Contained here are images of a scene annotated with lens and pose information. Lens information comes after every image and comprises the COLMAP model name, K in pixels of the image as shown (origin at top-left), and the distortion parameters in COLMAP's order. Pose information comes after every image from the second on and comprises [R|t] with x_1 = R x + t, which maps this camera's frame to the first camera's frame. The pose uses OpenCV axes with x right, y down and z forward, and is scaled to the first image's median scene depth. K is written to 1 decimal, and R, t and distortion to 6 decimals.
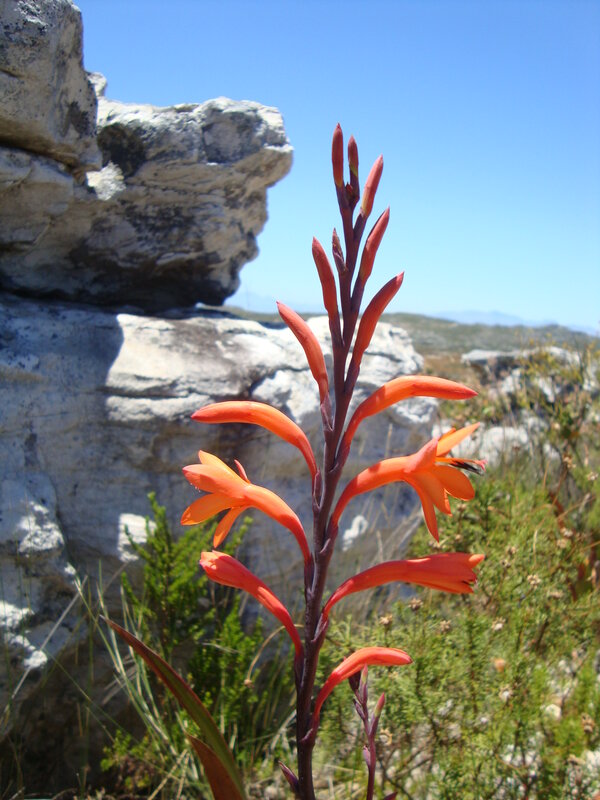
lens RADIAL K [[699.2, 0, 300.0], [0, 699.2, 400.0], [0, 0, 1]] dist [-0.170187, 0.062038]
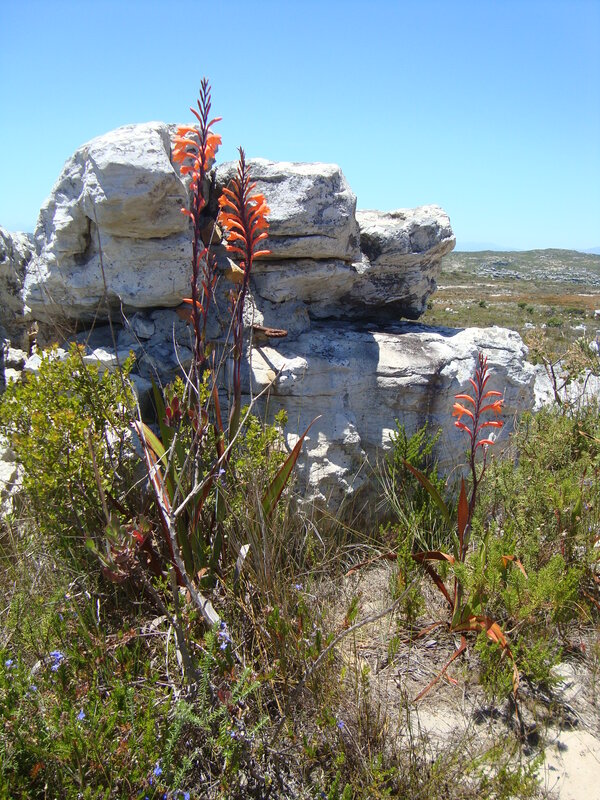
lens RADIAL K [[699.2, 0, 300.0], [0, 699.2, 400.0], [0, 0, 1]] dist [-0.170187, 0.062038]
pose [[0.978308, -0.002446, -0.207142, -0.045630], [0.019857, 0.996433, 0.082016, -0.103820], [0.206203, -0.084350, 0.974867, -1.107633]]
